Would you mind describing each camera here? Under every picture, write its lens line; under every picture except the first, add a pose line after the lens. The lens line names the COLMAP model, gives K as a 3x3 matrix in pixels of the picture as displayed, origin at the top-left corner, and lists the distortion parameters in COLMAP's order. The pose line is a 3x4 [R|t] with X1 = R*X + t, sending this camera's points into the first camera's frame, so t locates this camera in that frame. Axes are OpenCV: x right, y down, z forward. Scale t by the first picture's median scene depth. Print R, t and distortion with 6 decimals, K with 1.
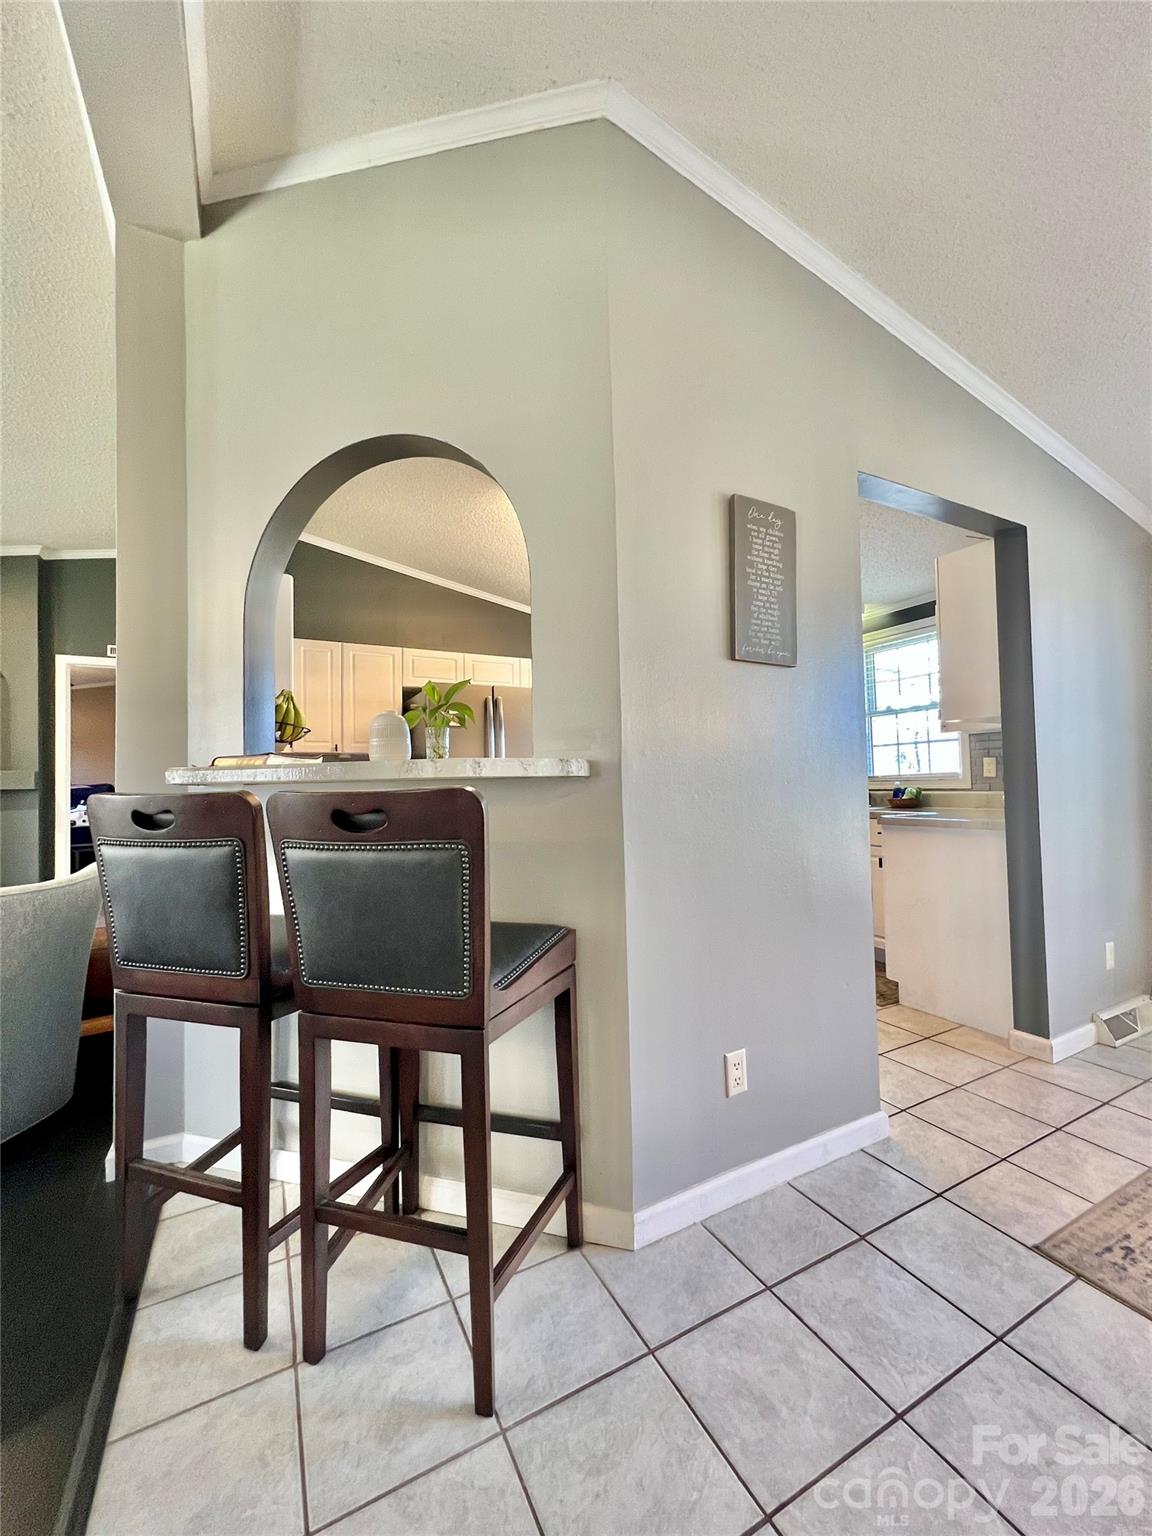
lens RADIAL K [[613.7, 0, 576.3], [0, 613.7, 761.7], [0, 0, 1]] dist [-0.001897, 0.001062]
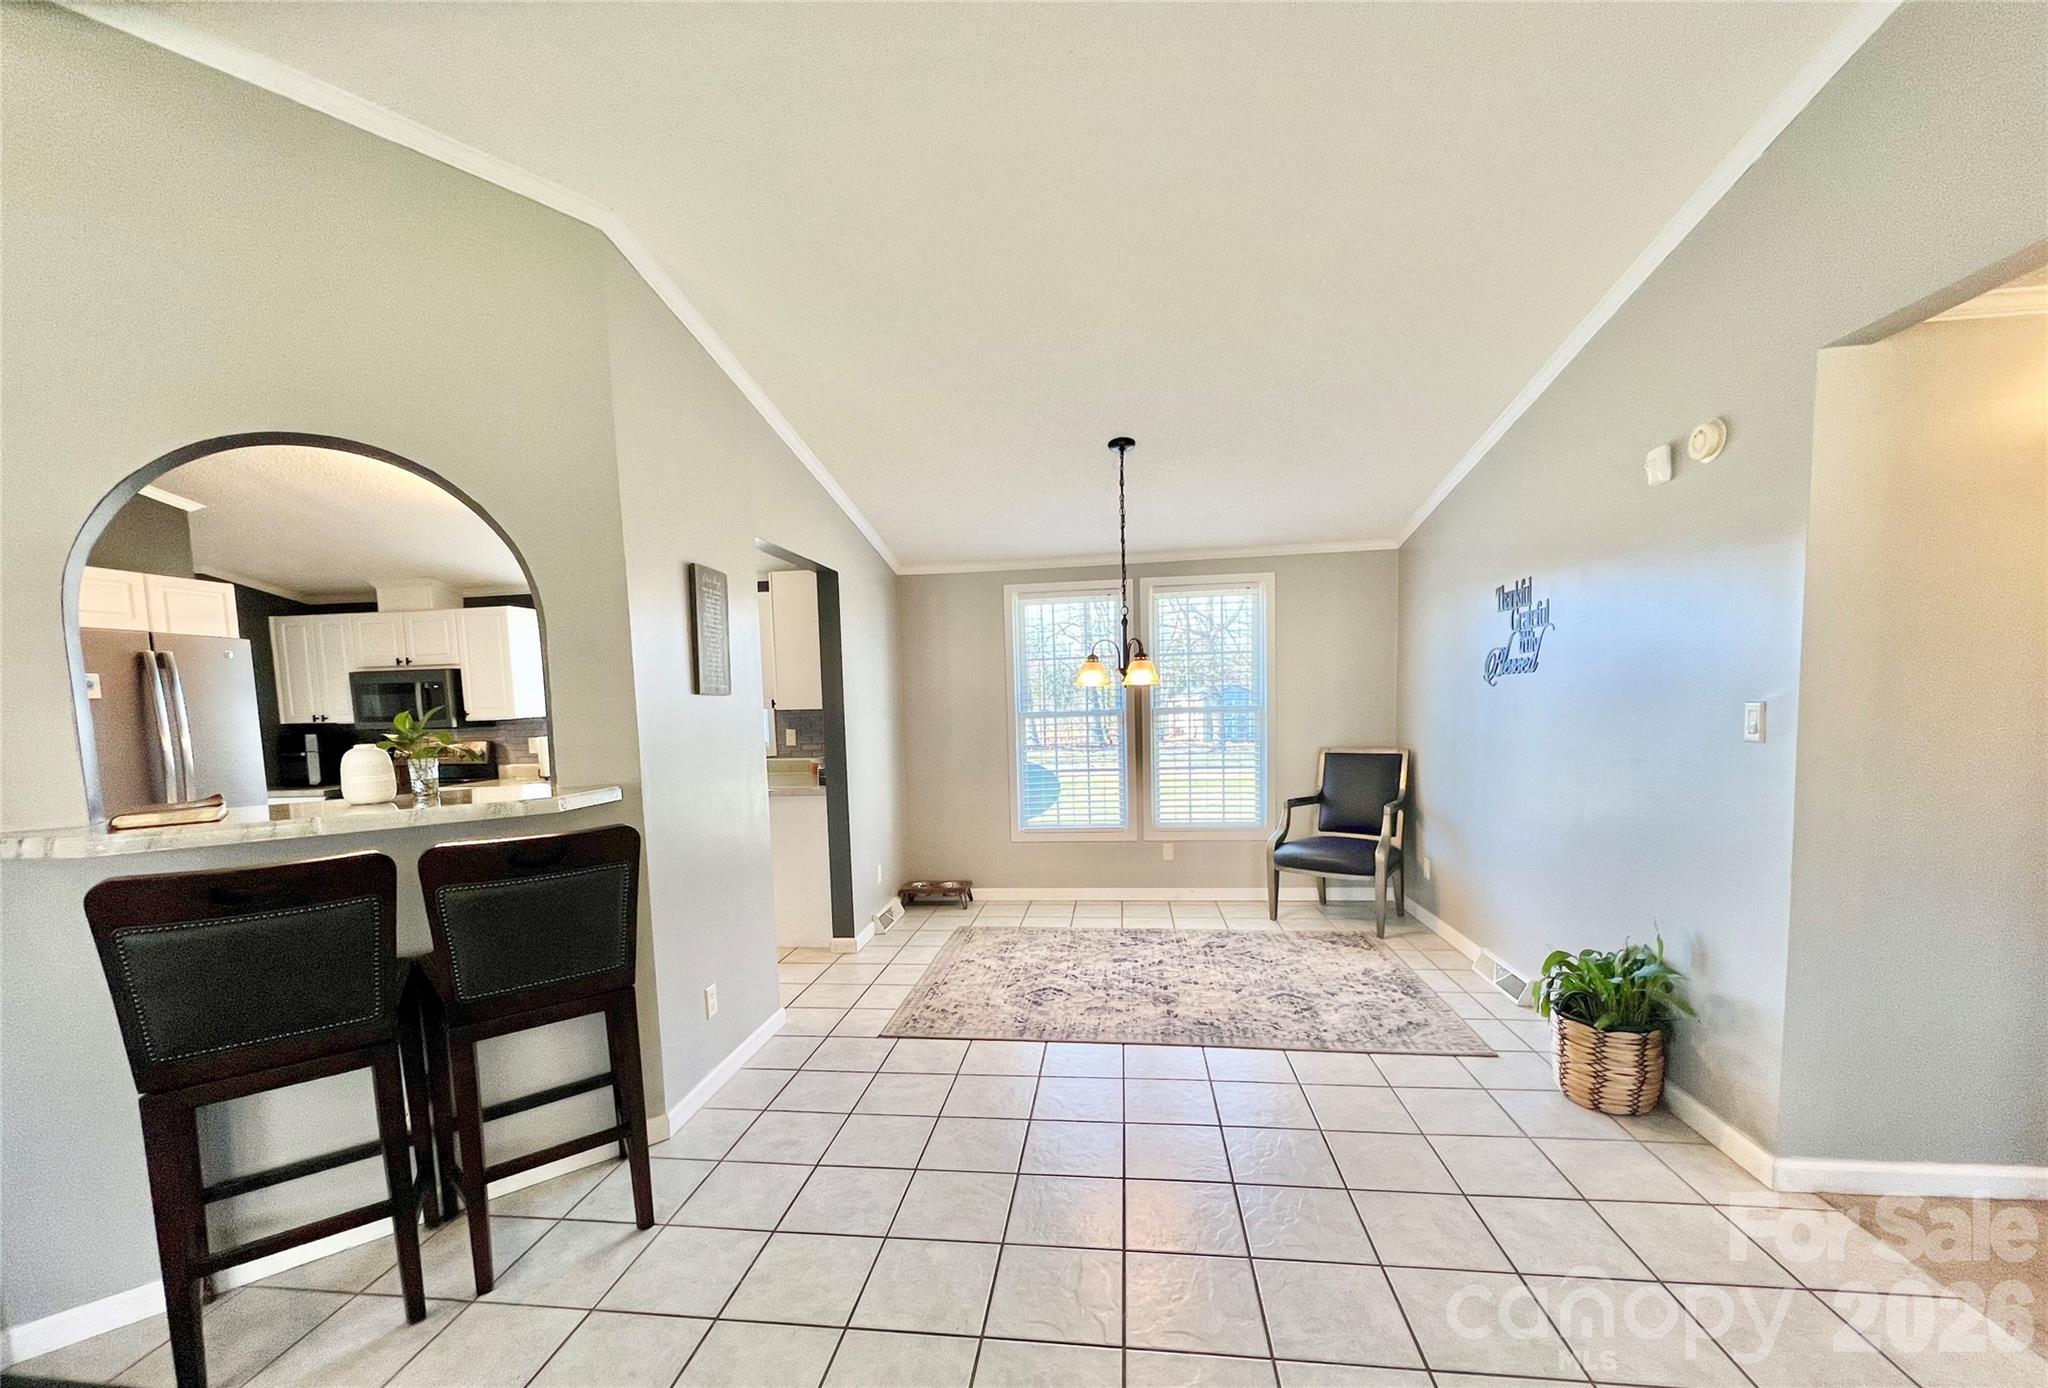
lens RADIAL K [[816.2, 0, 1019.6], [0, 816.2, 766.4], [0, 0, 1]] dist [-0.003535, -0.000205]
pose [[0.571999, -0.066853, 0.817526, -0.733991], [-0.012999, 0.995809, 0.090527, -0.170531], [-0.820151, -0.062408, 0.568733, -0.517166]]
